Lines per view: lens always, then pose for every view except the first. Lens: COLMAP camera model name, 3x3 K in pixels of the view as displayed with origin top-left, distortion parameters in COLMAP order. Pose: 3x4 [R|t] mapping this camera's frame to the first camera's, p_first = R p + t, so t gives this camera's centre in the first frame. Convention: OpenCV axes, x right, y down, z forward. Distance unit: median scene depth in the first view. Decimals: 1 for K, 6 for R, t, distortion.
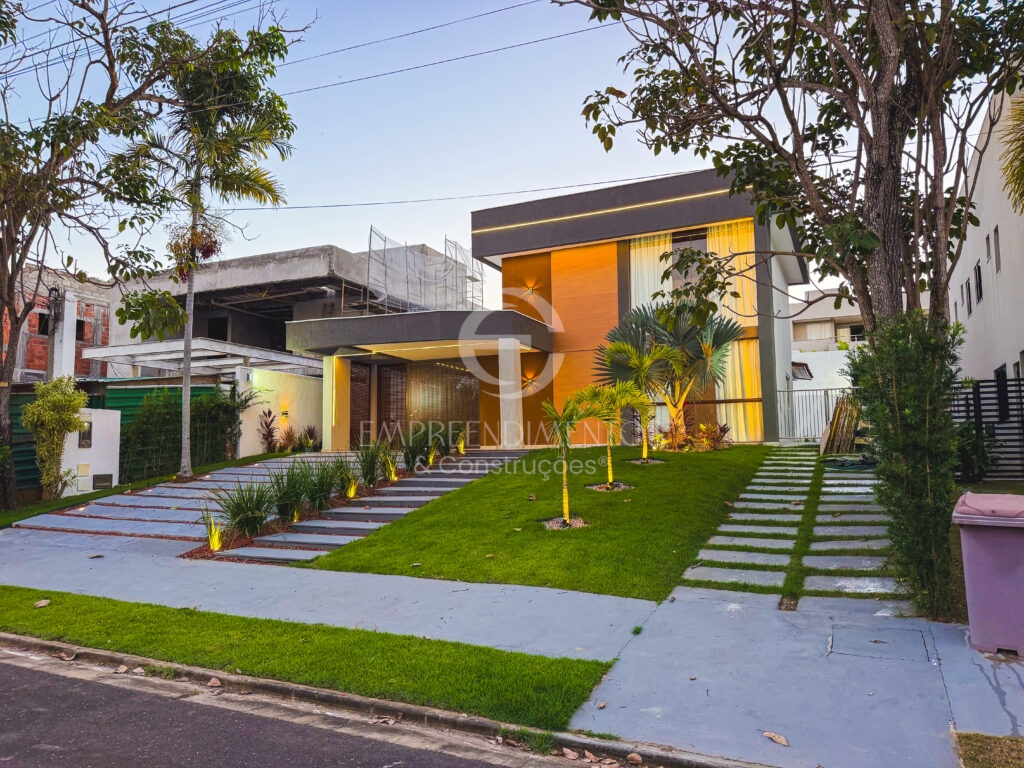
lens RADIAL K [[716.3, 0, 510.4], [0, 716.3, 383.4], [0, 0, 1]] dist [-0.013545, -0.002462]
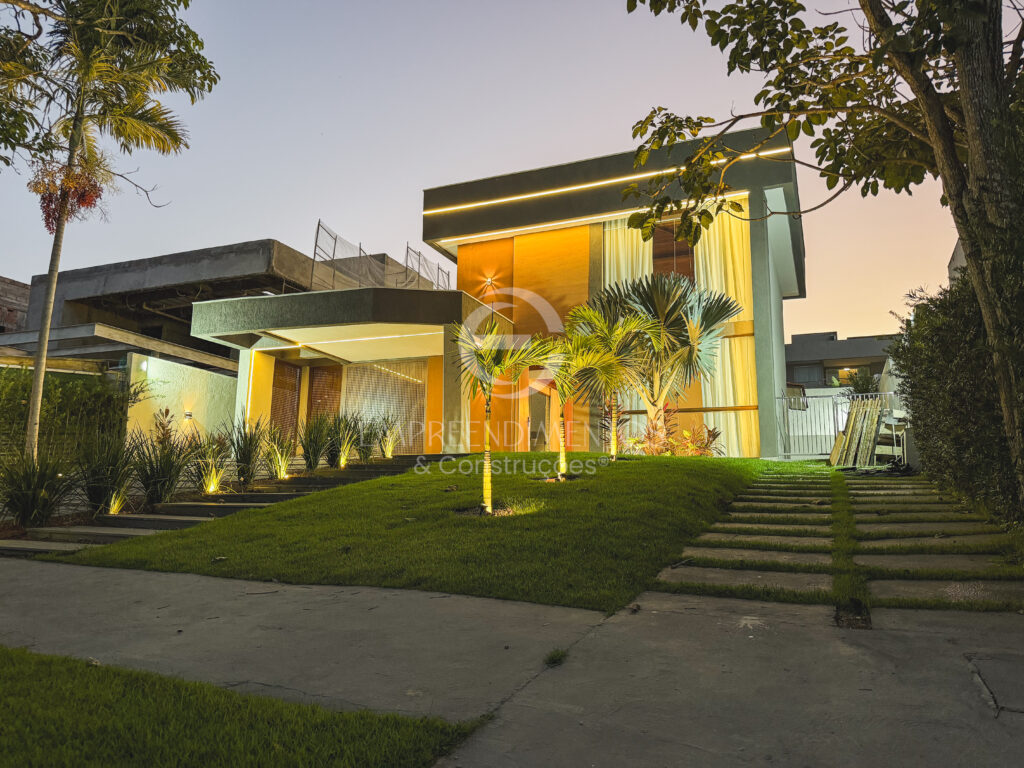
lens RADIAL K [[716.3, 0, 514.1], [0, 716.3, 382.7], [0, 0, 1]] dist [-0.013545, -0.002462]
pose [[0.999117, 0.031967, 0.027260, 0.046109], [-0.029635, 0.996188, -0.082045, 0.071694], [-0.029779, 0.081165, 0.996256, 0.181208]]
